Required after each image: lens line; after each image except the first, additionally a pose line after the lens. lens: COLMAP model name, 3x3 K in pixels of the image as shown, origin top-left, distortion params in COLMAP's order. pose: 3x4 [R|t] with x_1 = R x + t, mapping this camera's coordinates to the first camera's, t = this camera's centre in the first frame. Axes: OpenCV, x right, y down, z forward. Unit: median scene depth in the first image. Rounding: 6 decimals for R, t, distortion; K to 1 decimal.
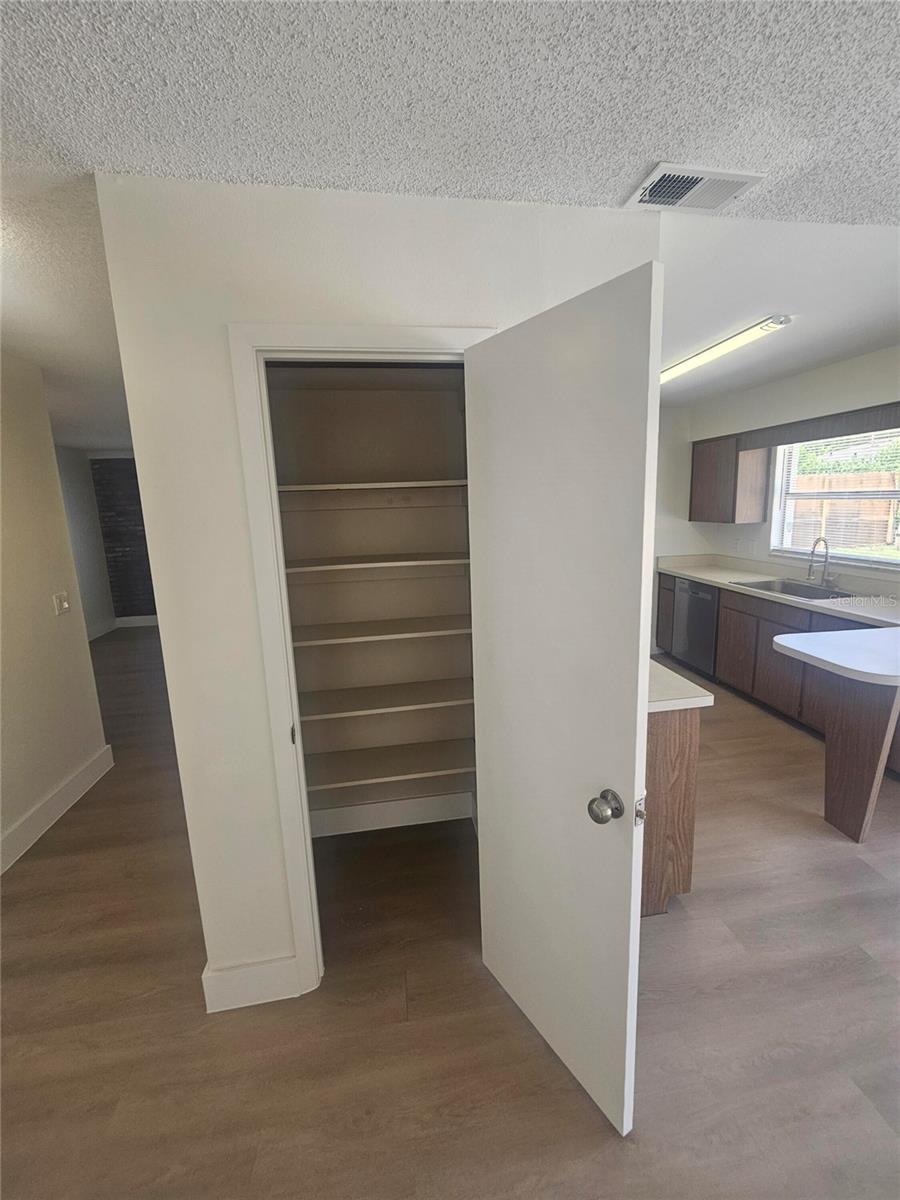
lens RADIAL K [[497.4, 0, 459.8], [0, 497.4, 594.1], [0, 0, 1]] dist [-0.000404, 0.000647]
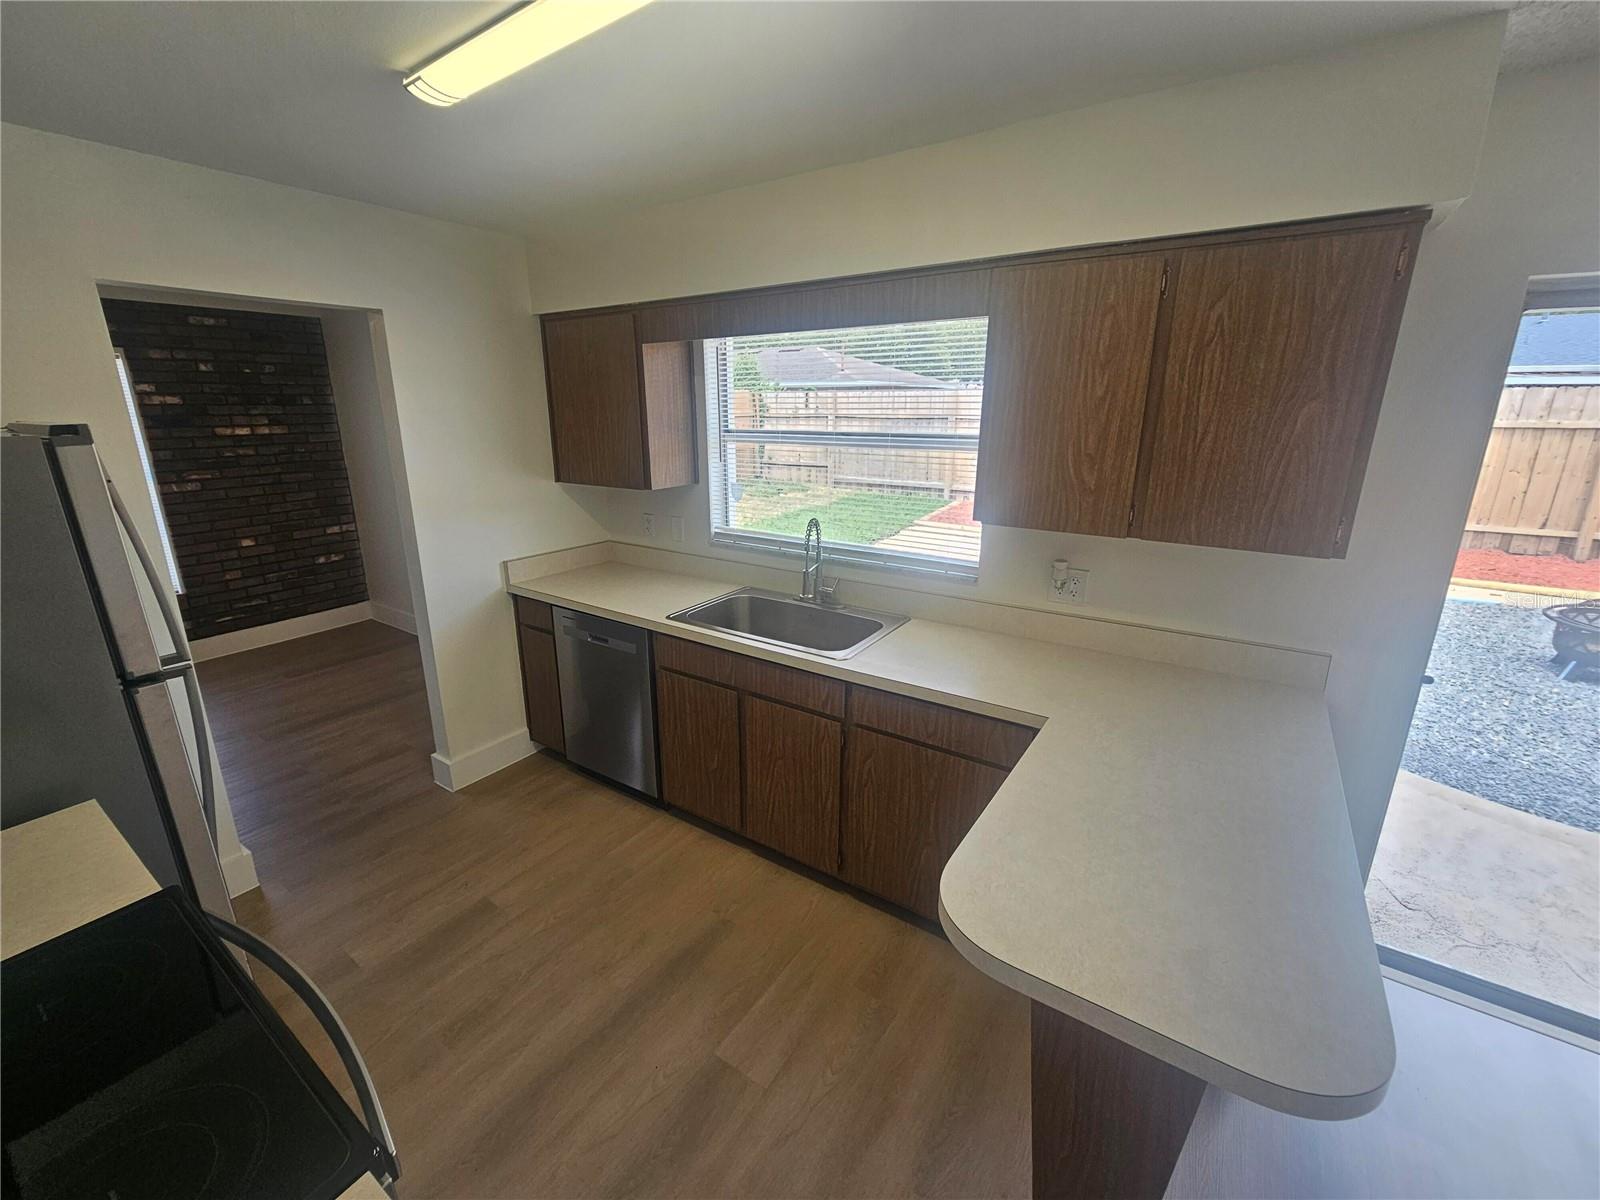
lens RADIAL K [[663.2, 0, 792.1], [0, 663.2, 585.0], [0, 0, 1]] dist [-0.000404, 0.000647]
pose [[0.687975, -0.161132, 0.707620, 0.163368], [0.115799, 0.986921, 0.112147, -0.107416], [-0.716436, 0.004787, 0.697636, 0.436955]]
